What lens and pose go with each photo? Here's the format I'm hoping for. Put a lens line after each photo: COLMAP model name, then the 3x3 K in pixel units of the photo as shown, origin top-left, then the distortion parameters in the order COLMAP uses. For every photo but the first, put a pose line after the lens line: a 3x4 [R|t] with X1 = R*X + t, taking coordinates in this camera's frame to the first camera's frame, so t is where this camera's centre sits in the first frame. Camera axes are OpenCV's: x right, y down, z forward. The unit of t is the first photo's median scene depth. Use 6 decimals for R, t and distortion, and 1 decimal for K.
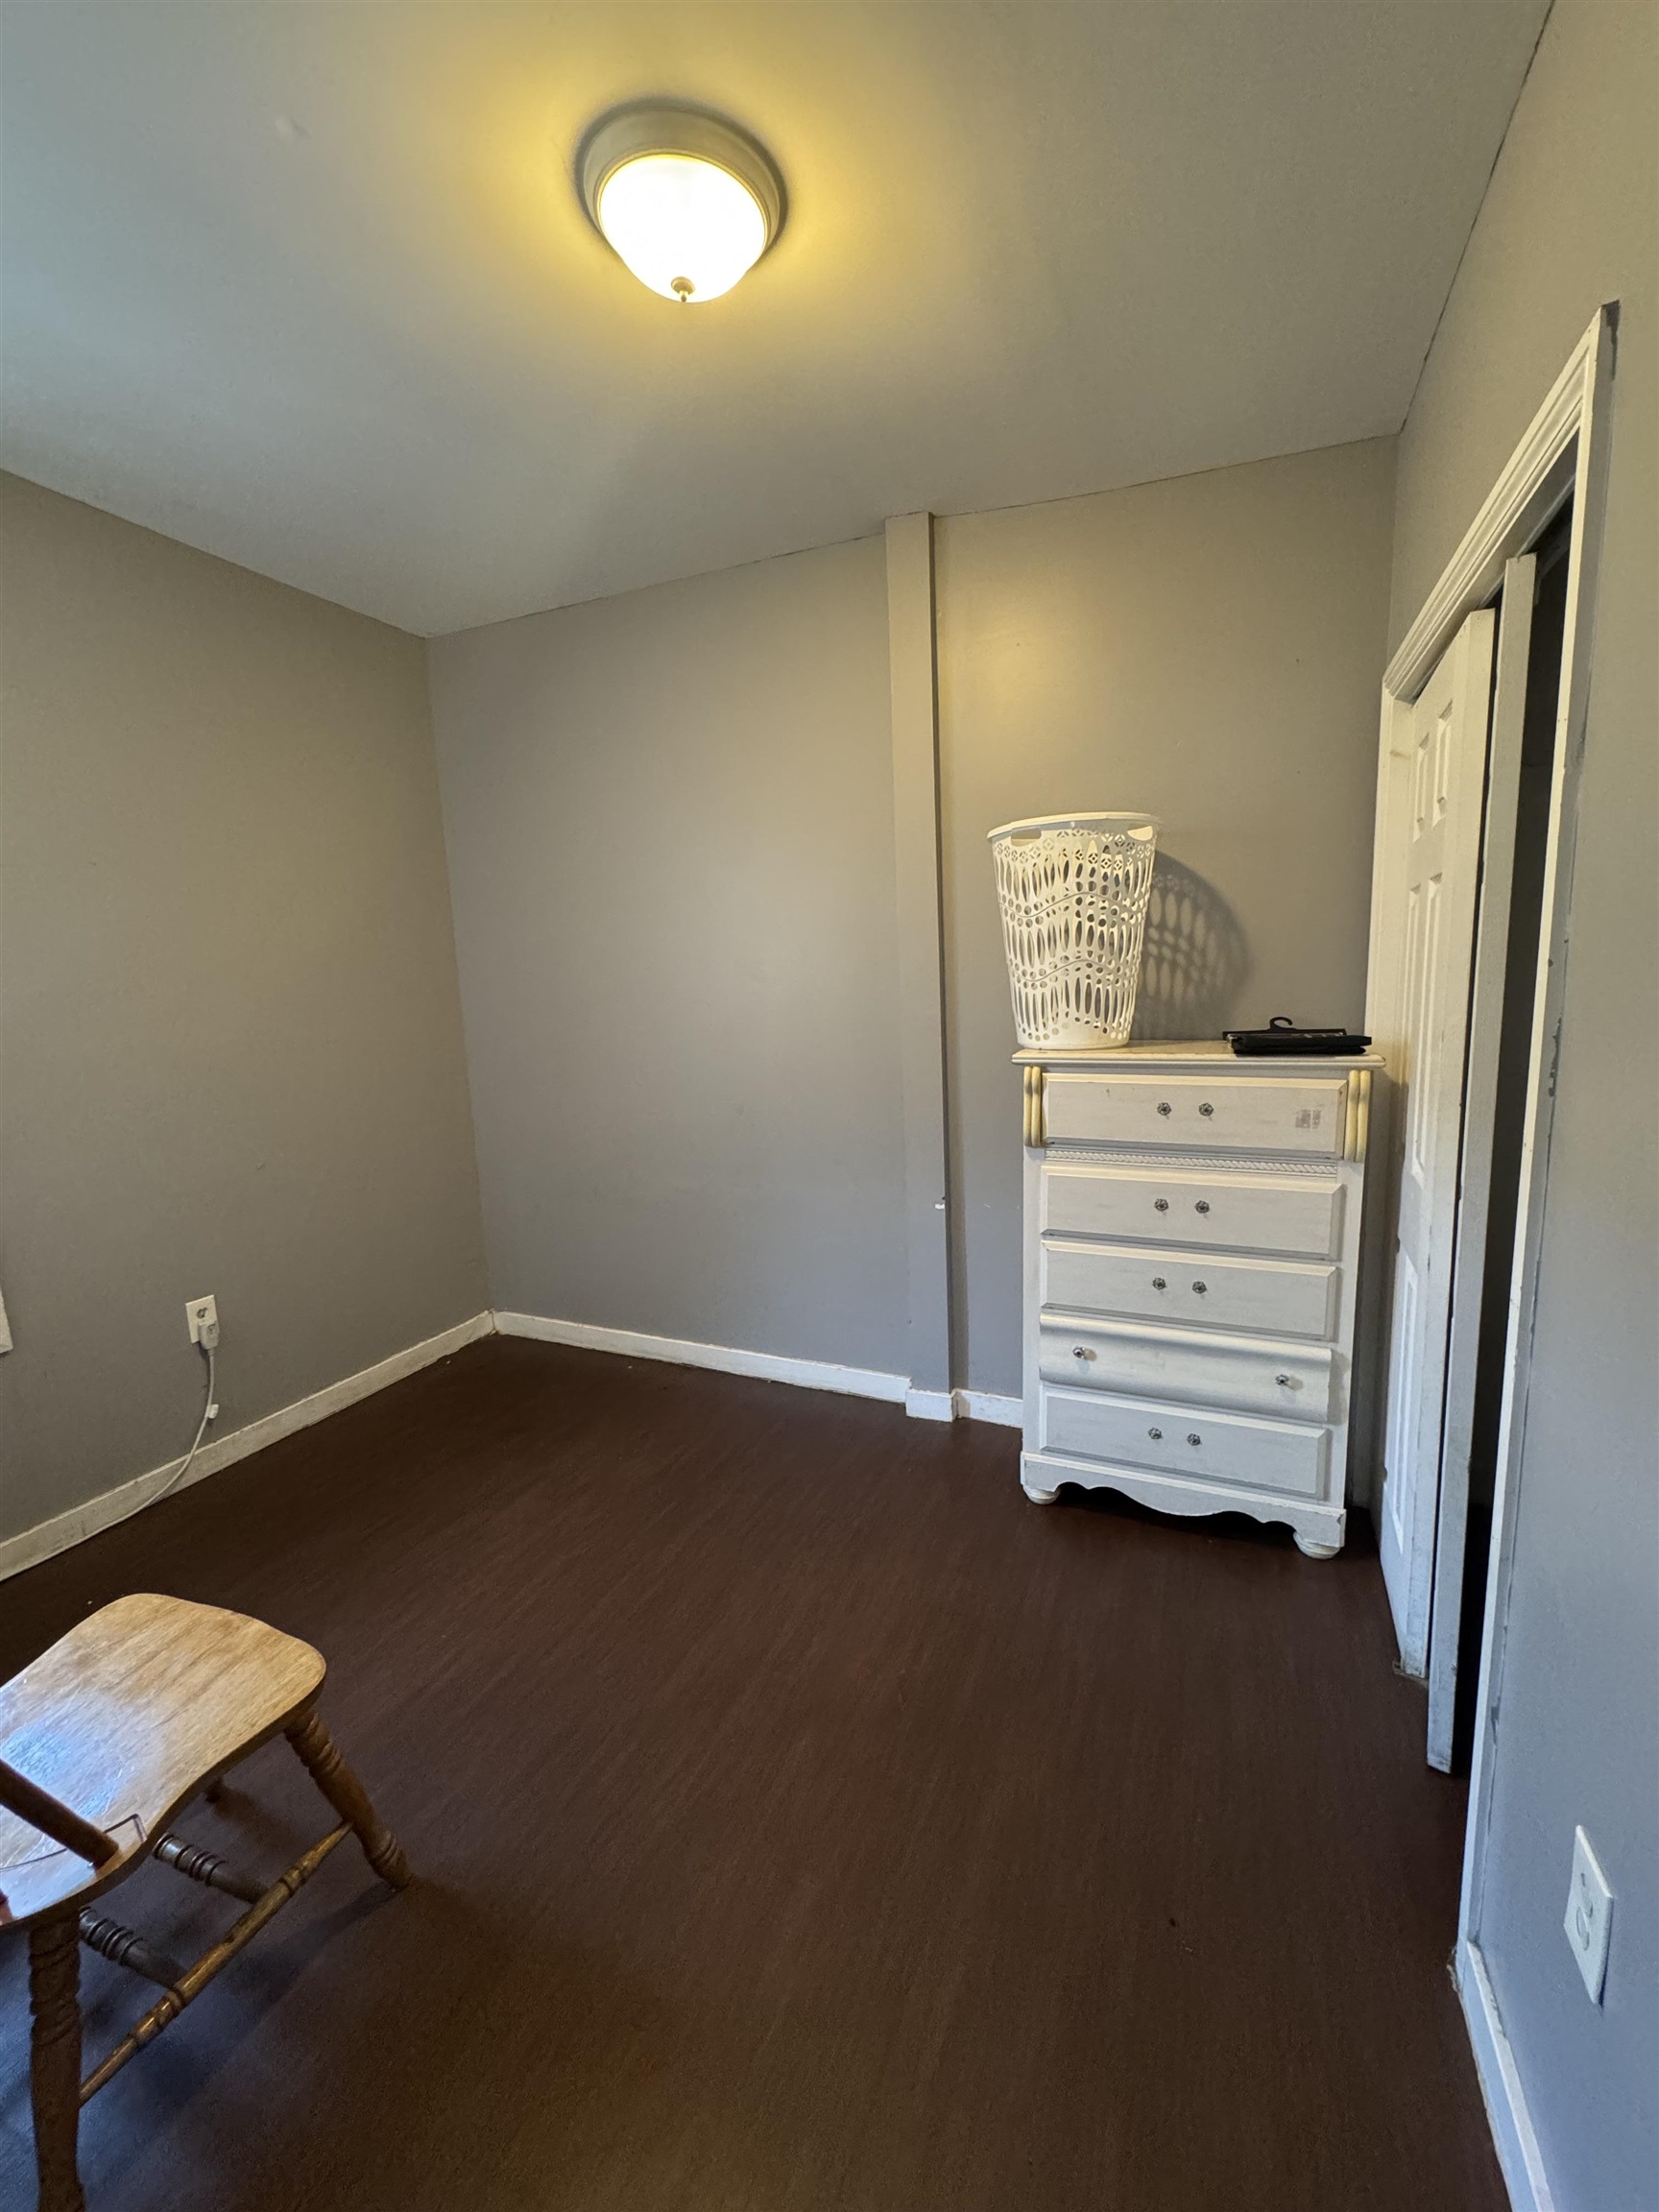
lens RADIAL K [[885.8, 0, 838.6], [0, 885.8, 1110.9], [0, 0, 1]] dist [-0.002155, 0.000116]
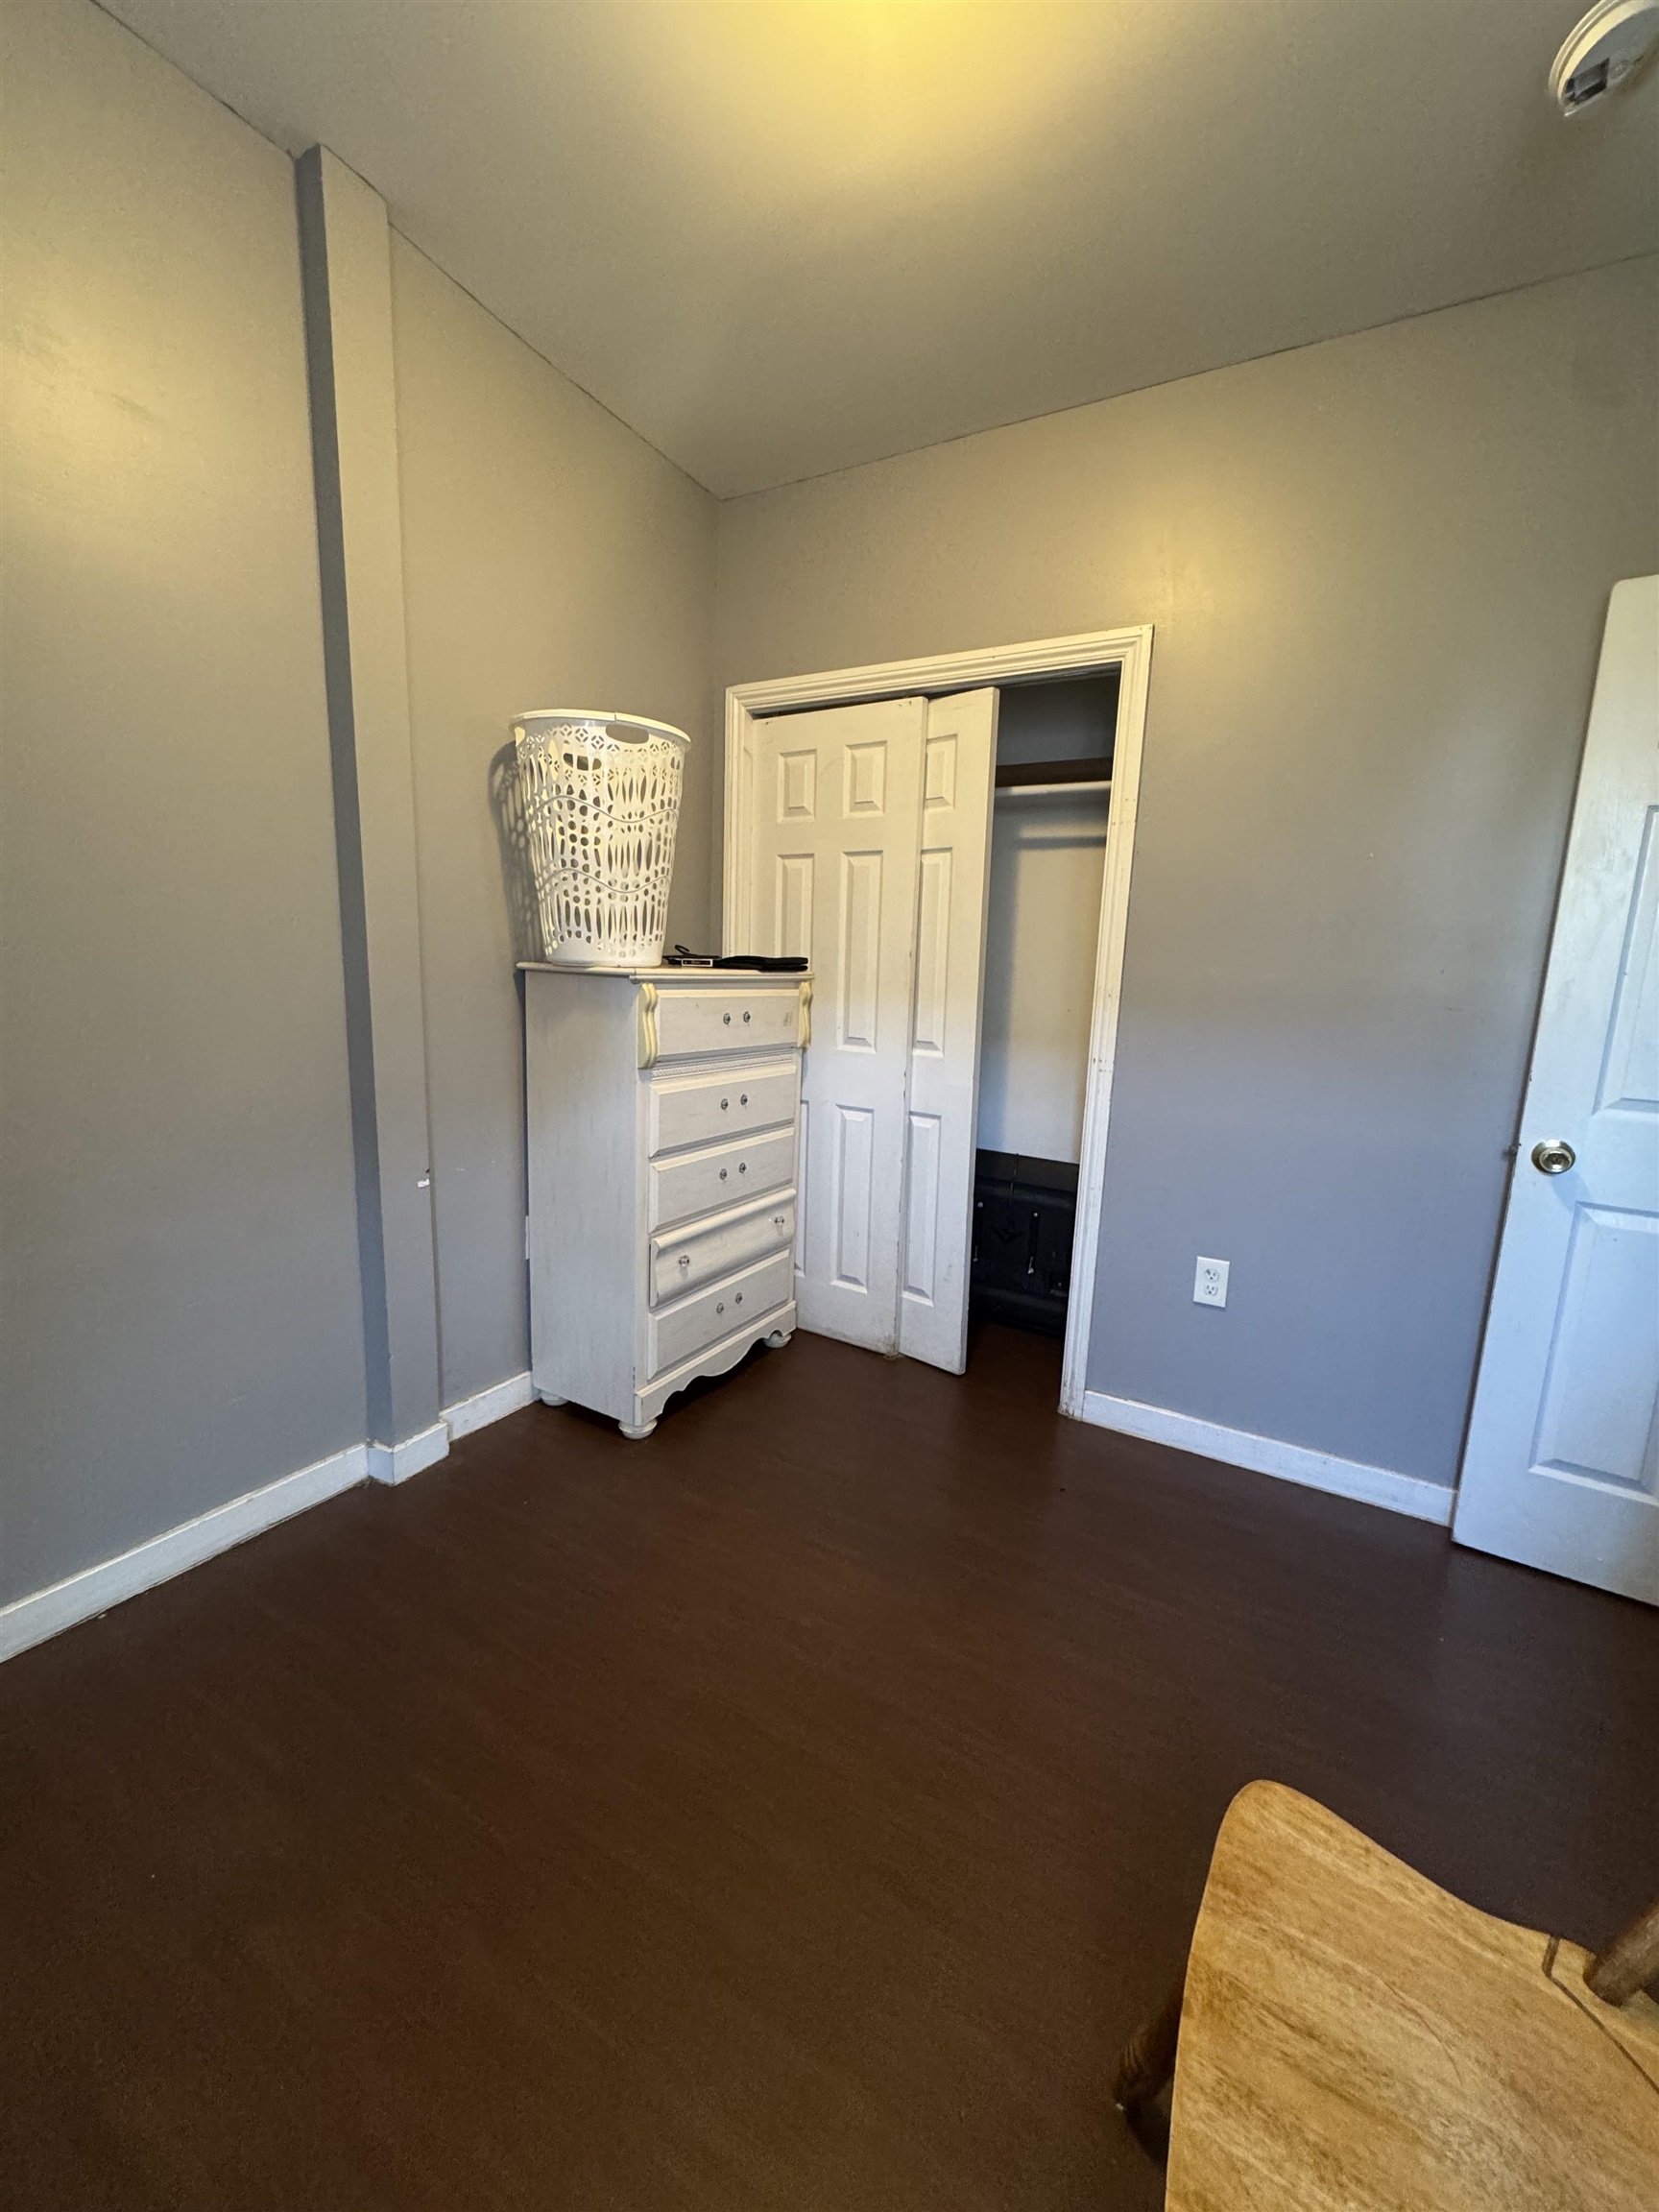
lens RADIAL K [[885.8, 0, 841.6], [0, 885.8, 1101.4], [0, 0, 1]] dist [-0.002155, 0.000116]
pose [[0.115044, -0.129829, 0.984840, -0.707354], [0.100995, 0.987814, 0.118423, -0.015948], [-0.988213, 0.085840, 0.126755, 0.675125]]
